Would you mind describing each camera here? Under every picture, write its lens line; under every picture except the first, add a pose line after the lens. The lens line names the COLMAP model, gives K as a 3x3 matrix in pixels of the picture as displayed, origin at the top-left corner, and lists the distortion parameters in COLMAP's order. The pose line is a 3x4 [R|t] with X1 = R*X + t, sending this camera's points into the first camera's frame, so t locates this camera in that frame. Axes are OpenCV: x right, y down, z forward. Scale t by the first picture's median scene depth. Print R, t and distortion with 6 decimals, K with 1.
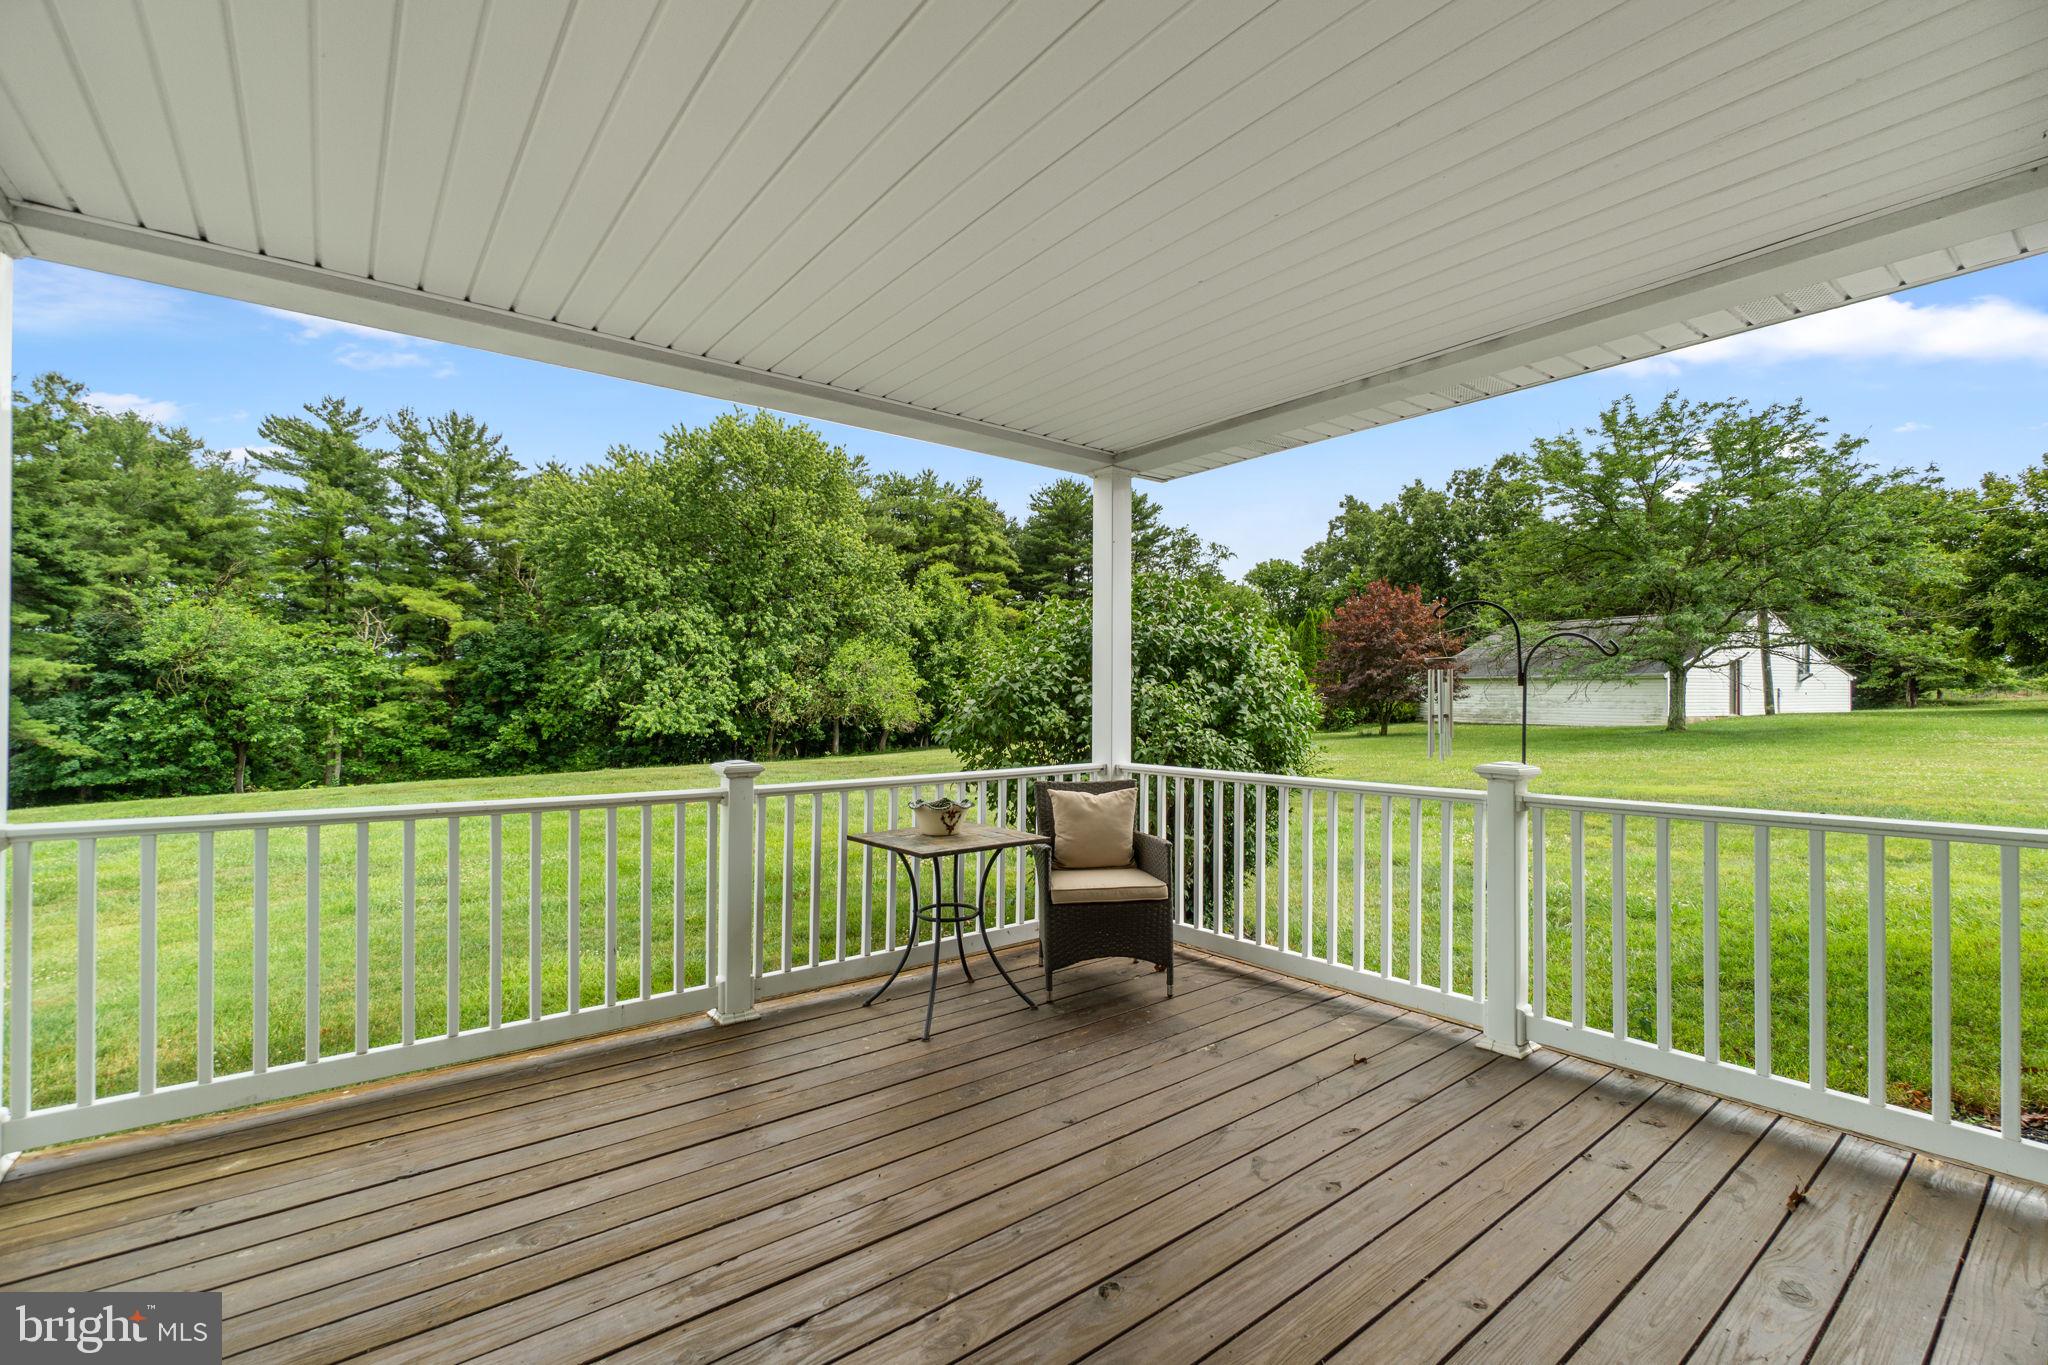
lens RADIAL K [[926.6, 0, 1024.0], [0, 926.6, 682.5], [0, 0, 1]] dist [0.000291, -0.000010]
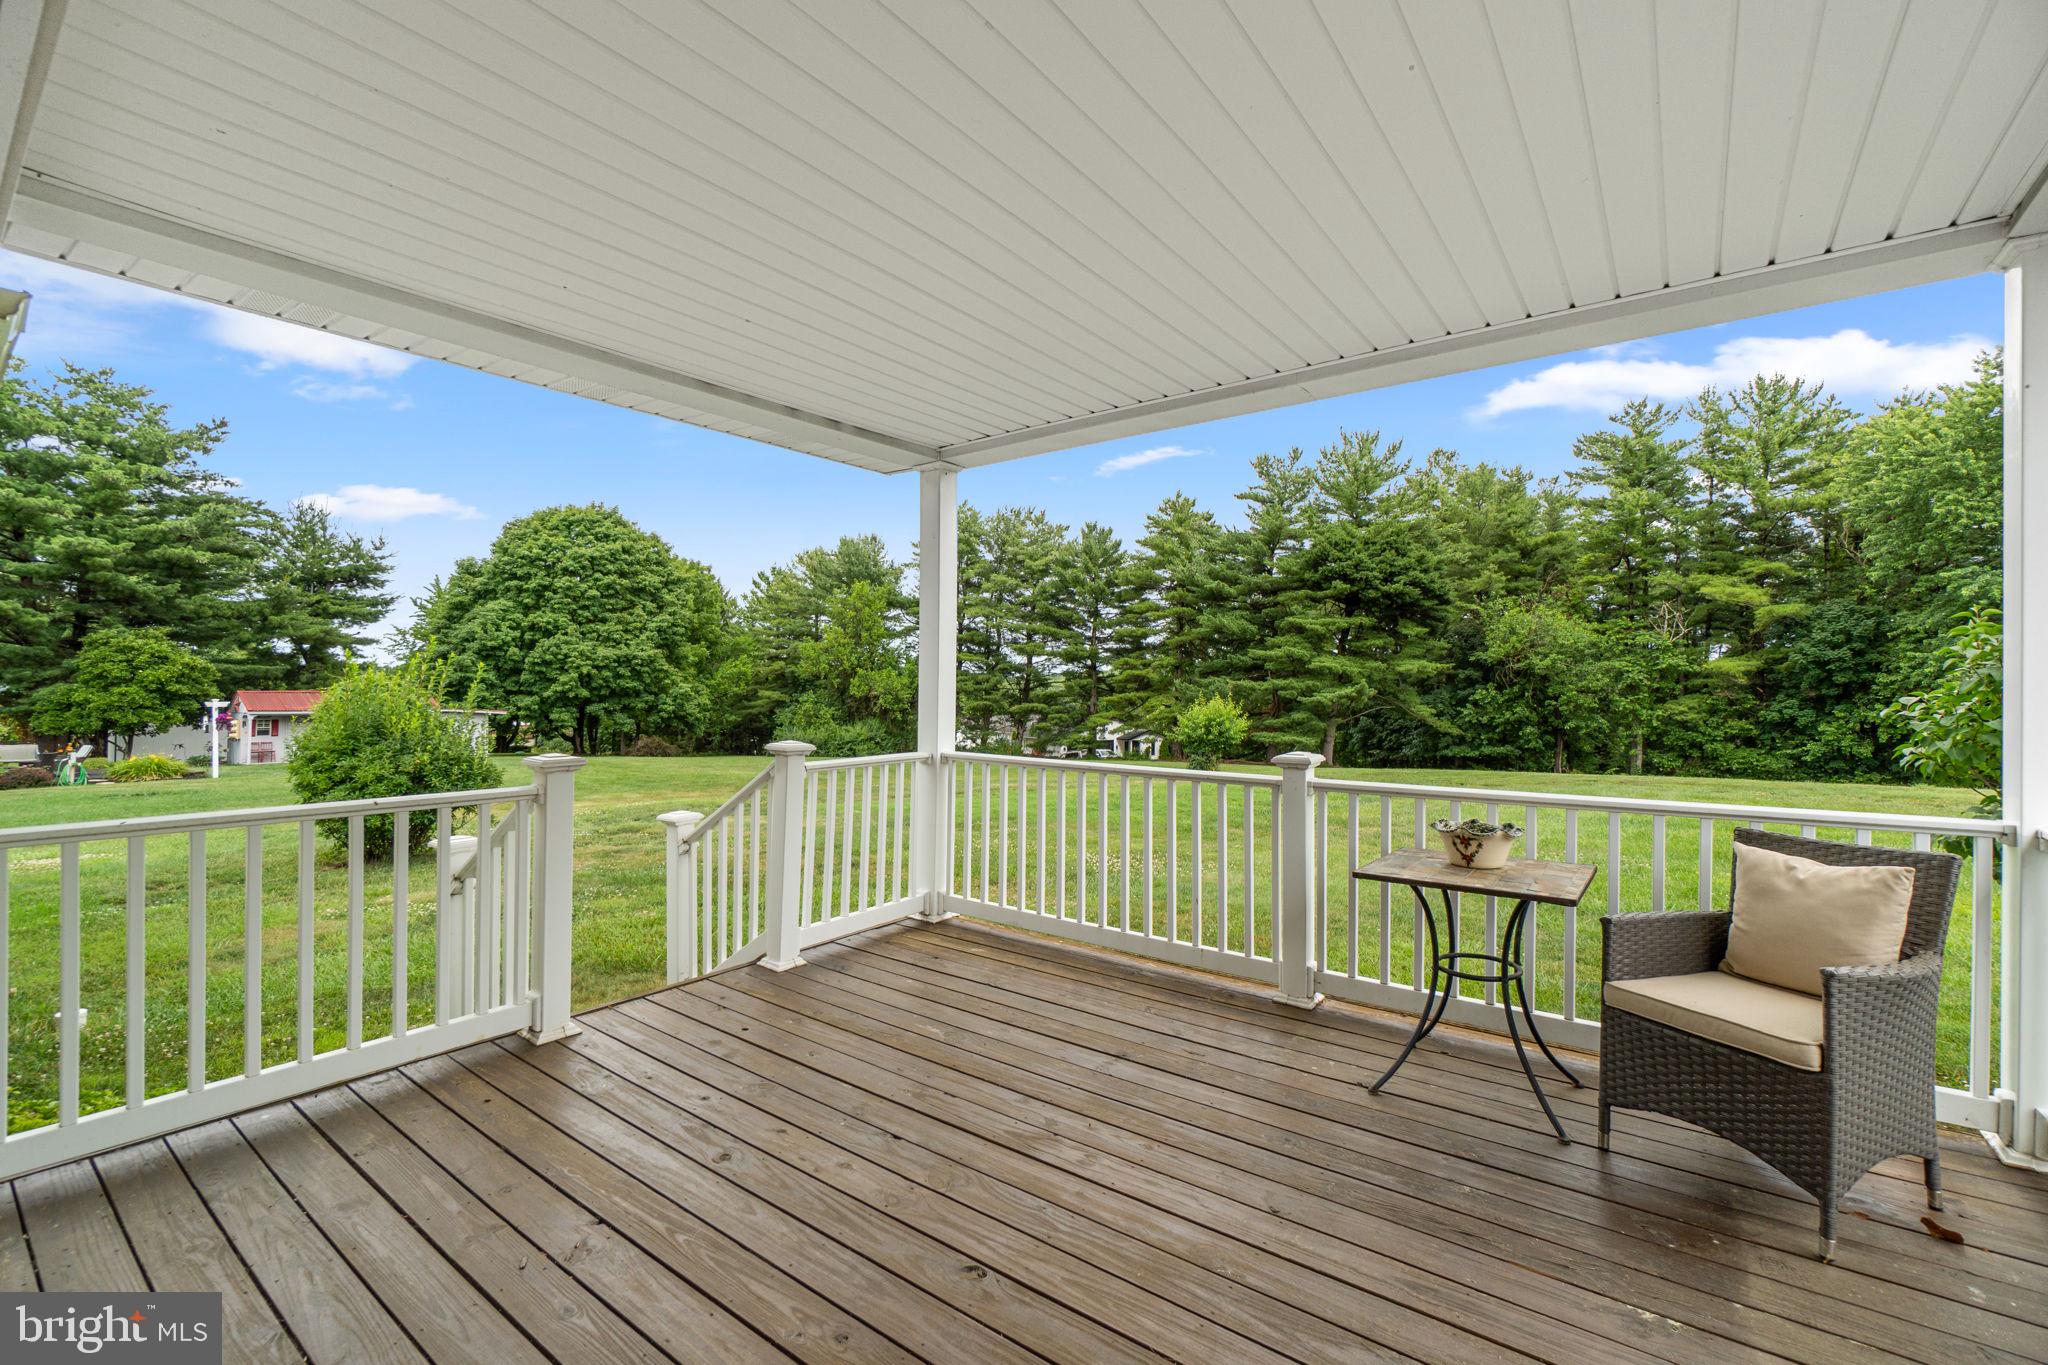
lens RADIAL K [[903.1, 0, 982.0], [0, 903.1, 673.5], [0, 0, 1]] dist [-0.002124, -0.000221]
pose [[0.213545, -0.013374, -0.976842, 0.088590], [0.011593, 0.999871, -0.011155, 0.000605], [0.976864, -0.008943, 0.213673, 0.066023]]
